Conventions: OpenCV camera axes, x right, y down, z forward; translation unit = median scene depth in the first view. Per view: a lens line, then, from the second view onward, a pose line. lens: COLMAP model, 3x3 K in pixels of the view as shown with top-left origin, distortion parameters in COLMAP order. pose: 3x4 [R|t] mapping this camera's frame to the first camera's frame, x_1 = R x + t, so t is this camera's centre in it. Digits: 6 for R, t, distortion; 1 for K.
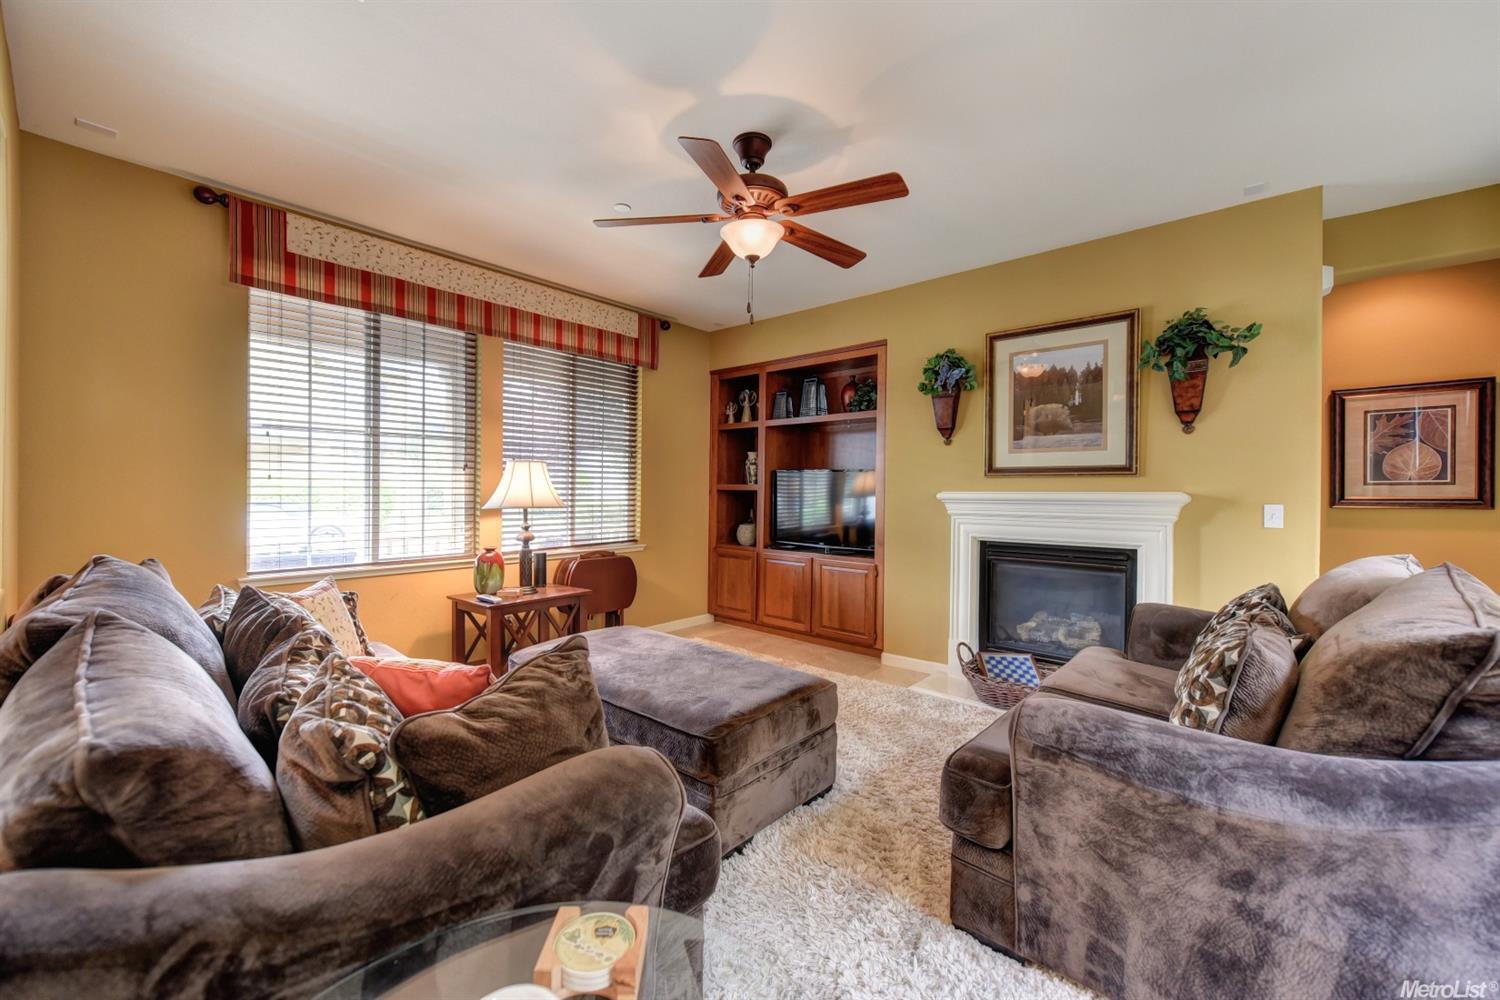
lens RADIAL K [[585.8, 0, 746.1], [0, 585.8, 495.2], [0, 0, 1]] dist [0.001103, -0.000809]
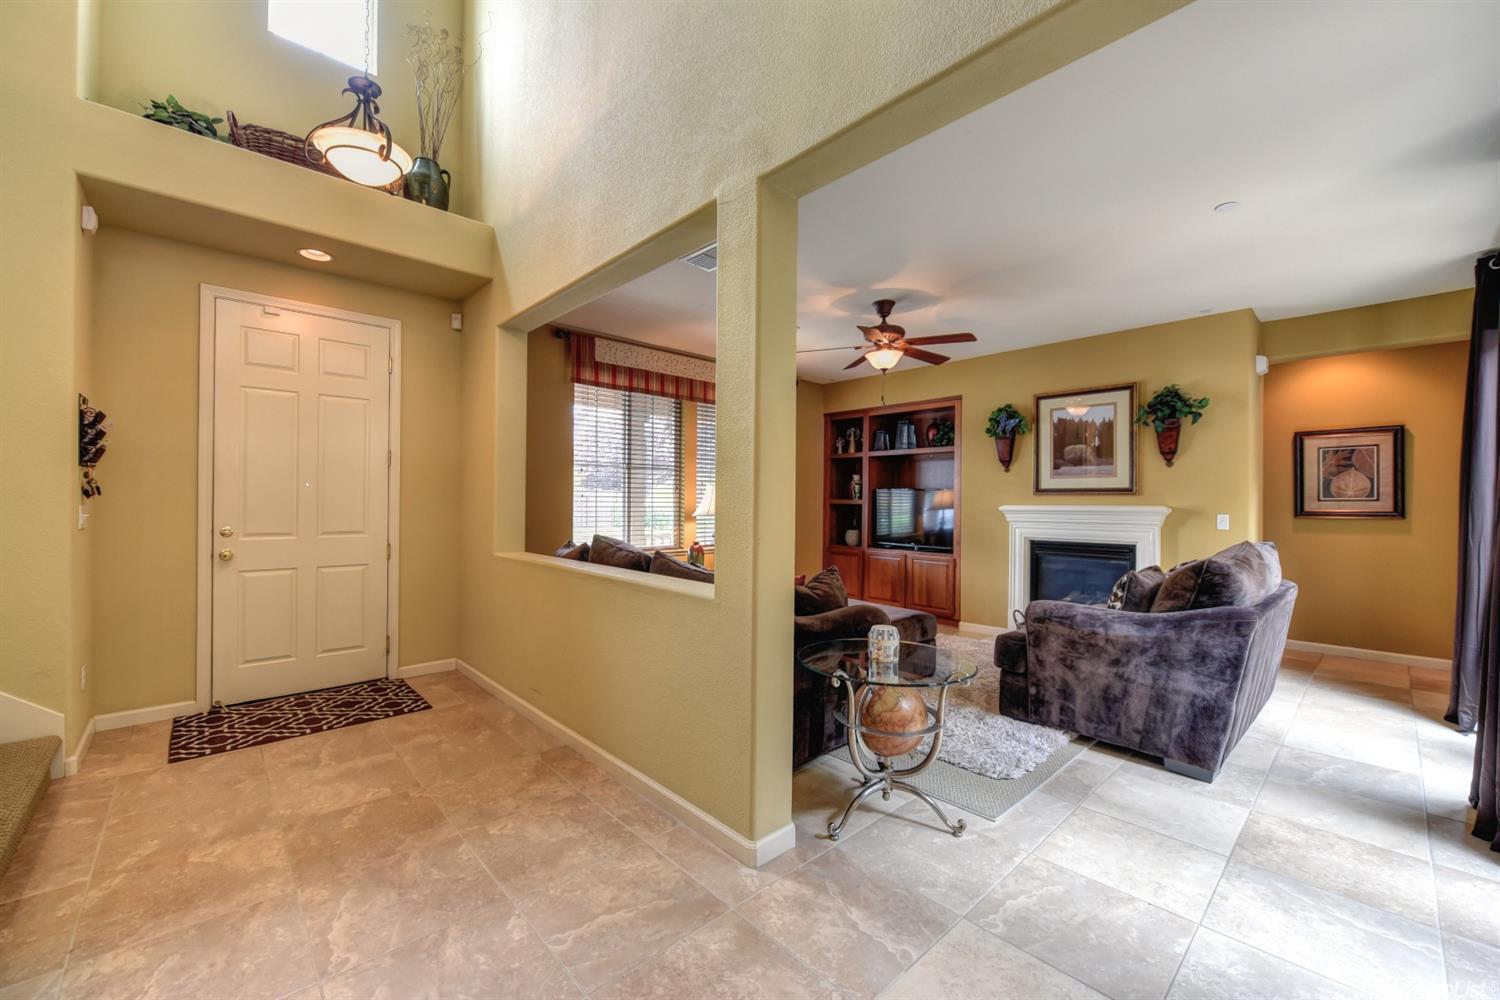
lens RADIAL K [[601.6, 0, 757.0], [0, 601.6, 496.4], [0, 0, 1]] dist [-0.005932, -0.000546]
pose [[0.996489, 0.000976, -0.083722, -0.142159], [-0.002682, 0.999791, -0.020269, 0.003140], [0.083685, 0.020423, 0.996283, -0.522245]]
